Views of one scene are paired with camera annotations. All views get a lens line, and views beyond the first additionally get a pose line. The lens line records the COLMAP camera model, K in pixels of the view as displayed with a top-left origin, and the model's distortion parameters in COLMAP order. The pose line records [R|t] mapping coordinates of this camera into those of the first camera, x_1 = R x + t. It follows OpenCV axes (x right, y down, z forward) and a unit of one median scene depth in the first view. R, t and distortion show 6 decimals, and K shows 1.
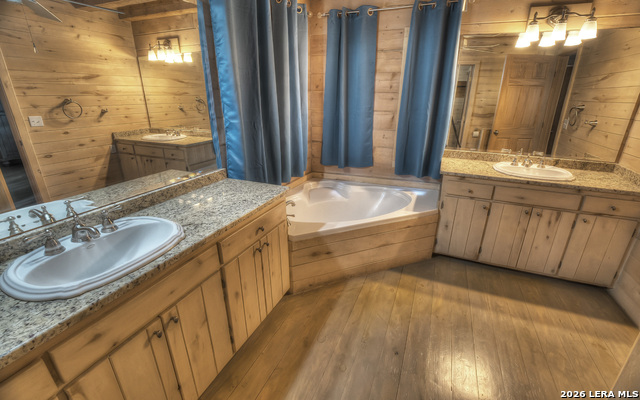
lens RADIAL K [[276.7, 0, 320.0], [0, 276.7, 200.0], [0, 0, 1]] dist [-0.000165, -0.010343]
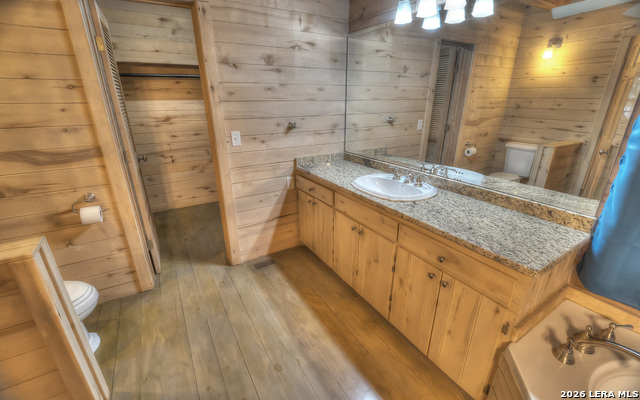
lens RADIAL K [[270.3, 0, 323.1], [0, 270.3, 203.5], [0, 0, 1]] dist [-0.000181, -0.011297]
pose [[-0.581655, 0.291964, -0.759233, 0.413808], [-0.282479, 0.802779, 0.525120, -0.261138], [0.762813, 0.519906, -0.384467, 0.702768]]
